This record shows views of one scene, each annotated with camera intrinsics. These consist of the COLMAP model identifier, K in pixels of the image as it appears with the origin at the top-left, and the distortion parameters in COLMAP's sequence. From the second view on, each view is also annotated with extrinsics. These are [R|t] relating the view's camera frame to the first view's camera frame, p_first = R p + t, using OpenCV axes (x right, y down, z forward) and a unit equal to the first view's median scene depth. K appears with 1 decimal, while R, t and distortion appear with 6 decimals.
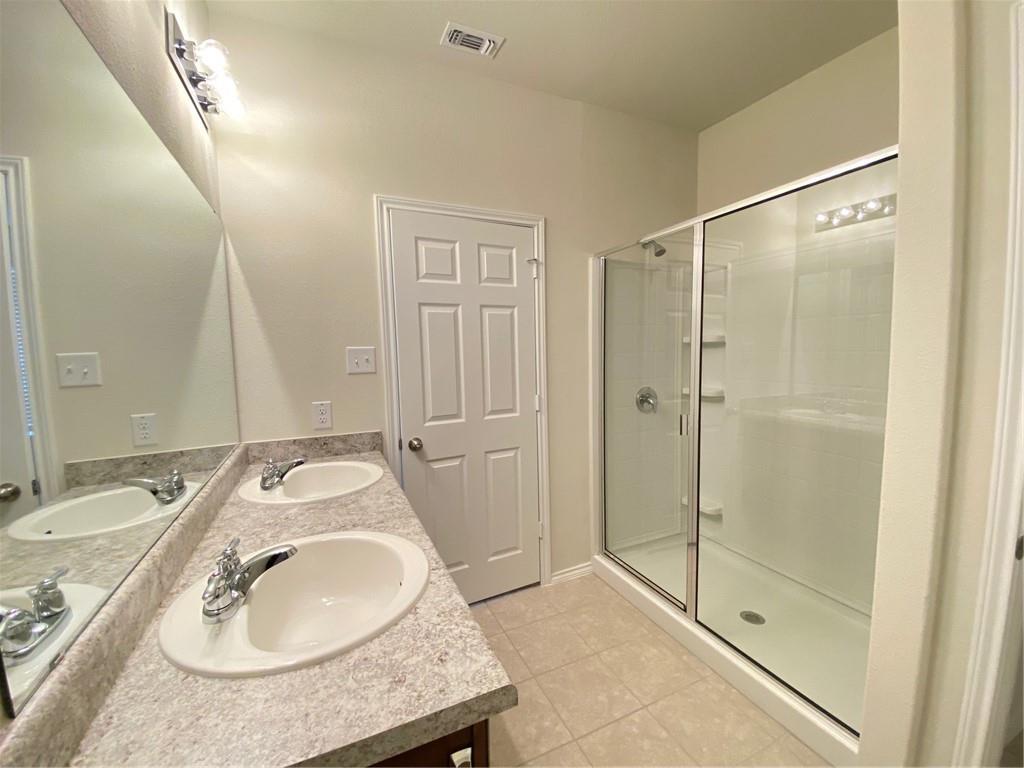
lens RADIAL K [[415.7, 0, 512.4], [0, 415.7, 382.9], [0, 0, 1]] dist [0.018691, -0.019479]
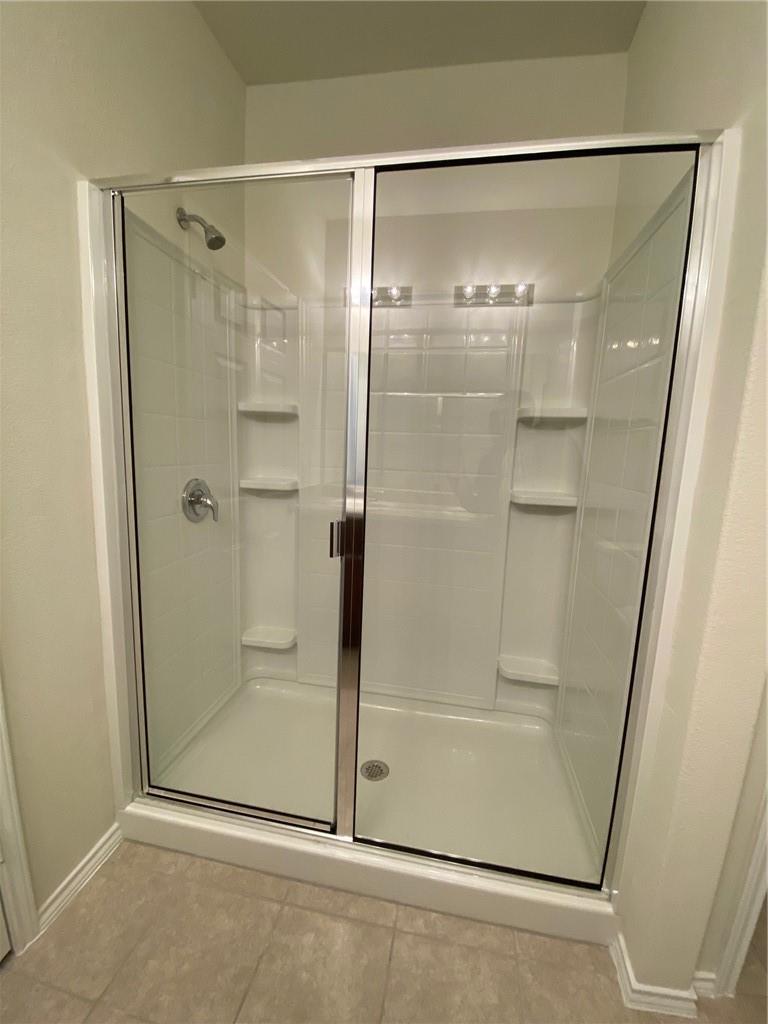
lens RADIAL K [[415.7, 0, 384.0], [0, 415.7, 512.0], [0, 0, 1]] dist [0.018691, -0.019479]
pose [[0.567733, -0.082178, 0.819101, -0.023113], [0.016849, 0.995956, 0.088243, 0.016170], [-0.823040, -0.036297, 0.566822, 0.783731]]
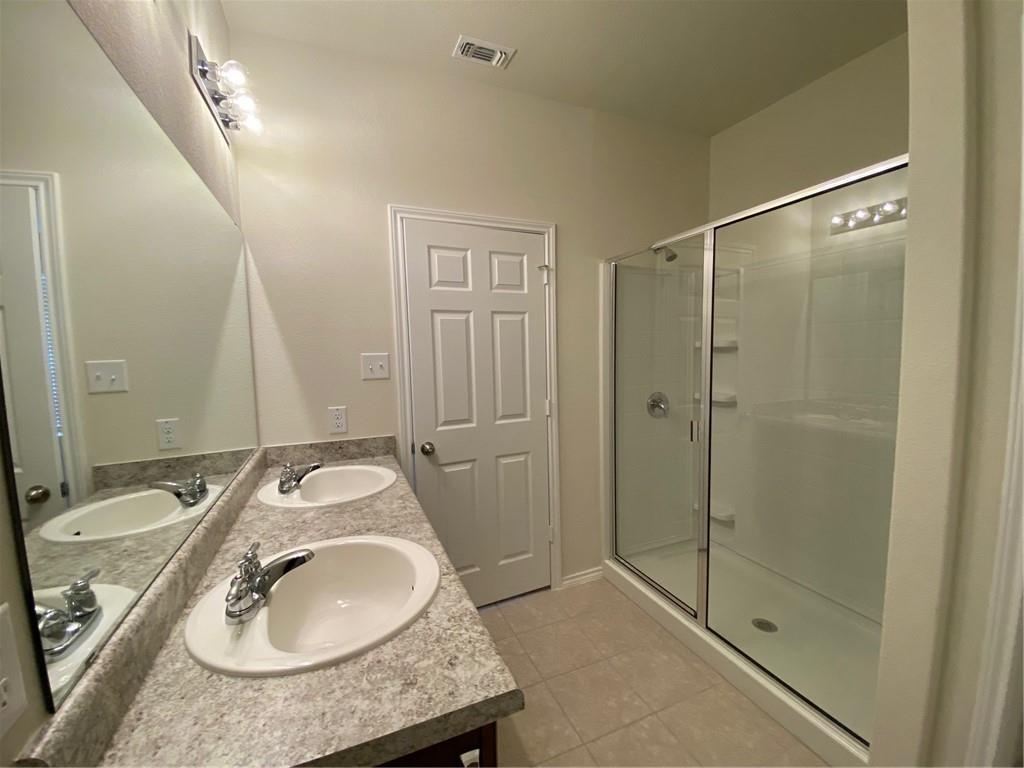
lens RADIAL K [[415.7, 0, 512.4], [0, 415.7, 382.9], [0, 0, 1]] dist [0.018691, -0.019479]
pose [[0.999563, 0.001305, -0.029526, 0.005293], [-0.001397, 0.999994, -0.003098, -0.014364], [0.029522, 0.003138, 0.999559, -0.016238]]
